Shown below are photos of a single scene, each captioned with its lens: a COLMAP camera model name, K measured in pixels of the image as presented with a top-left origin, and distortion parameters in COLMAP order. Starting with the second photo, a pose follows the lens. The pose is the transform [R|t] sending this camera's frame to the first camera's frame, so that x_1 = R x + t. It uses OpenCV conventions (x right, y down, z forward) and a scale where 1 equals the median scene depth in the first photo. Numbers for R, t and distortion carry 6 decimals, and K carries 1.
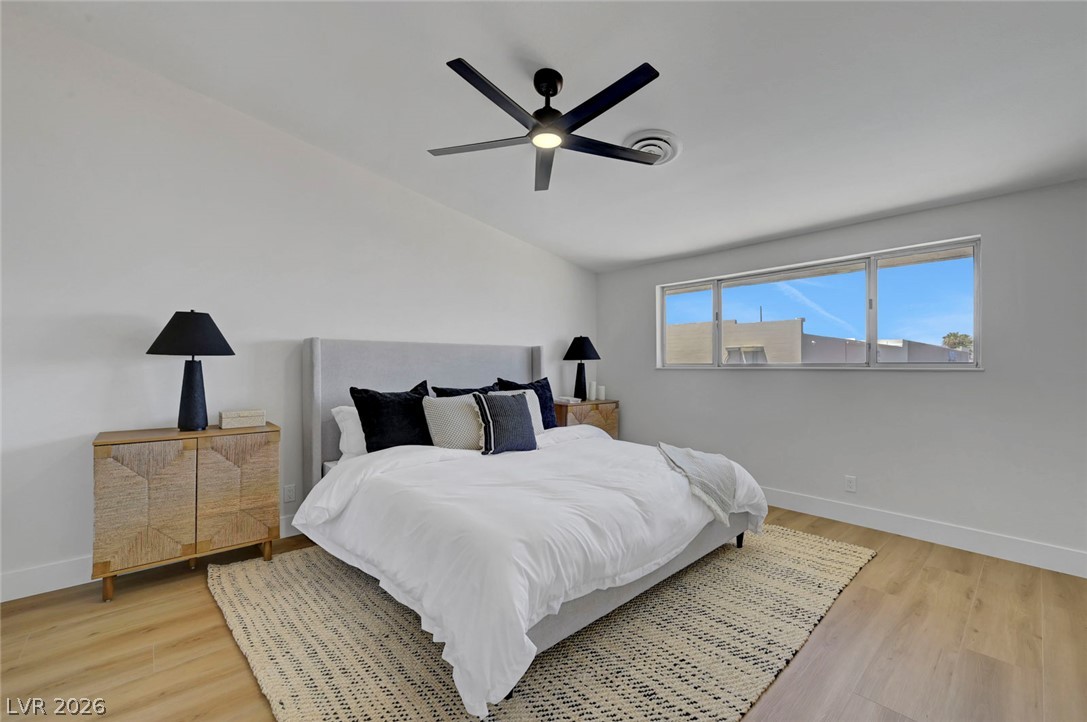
lens RADIAL K [[444.5, 0, 546.7], [0, 444.5, 361.2], [0, 0, 1]] dist [0.000764, -0.000192]
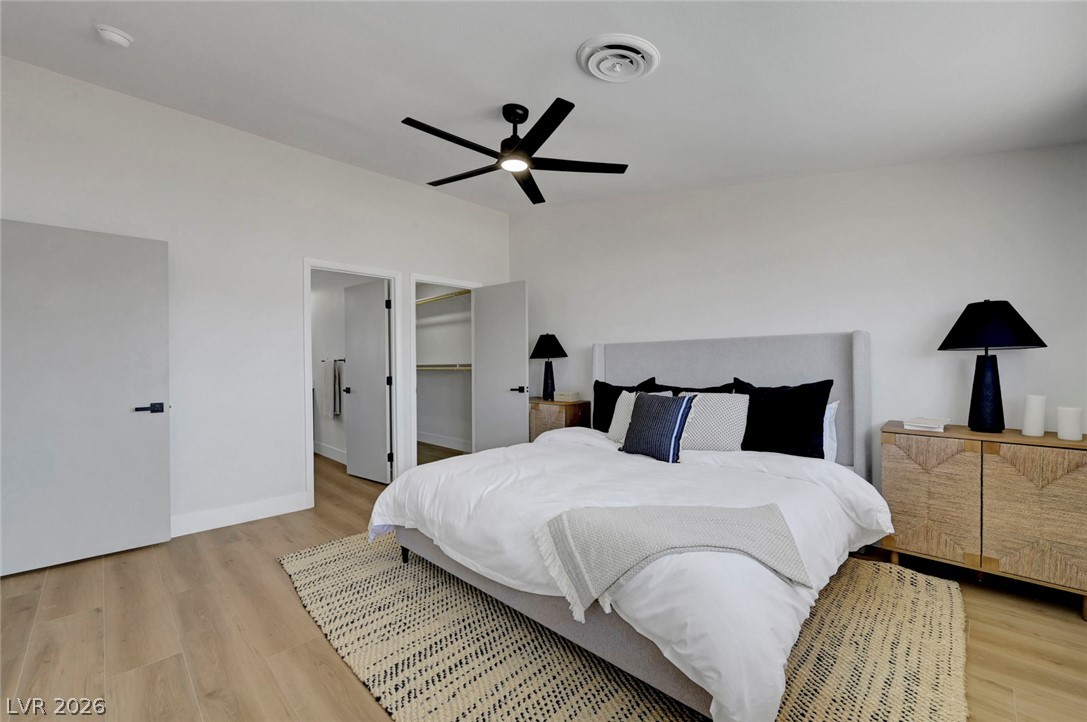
lens RADIAL K [[444.5, 0, 545.9], [0, 444.5, 365.0], [0, 0, 1]] dist [0.000764, -0.000192]
pose [[0.050224, 0.000880, -0.998738, 0.968973], [0.018662, 0.999824, 0.001819, 0.009772], [0.998564, -0.018730, 0.050198, 0.874514]]
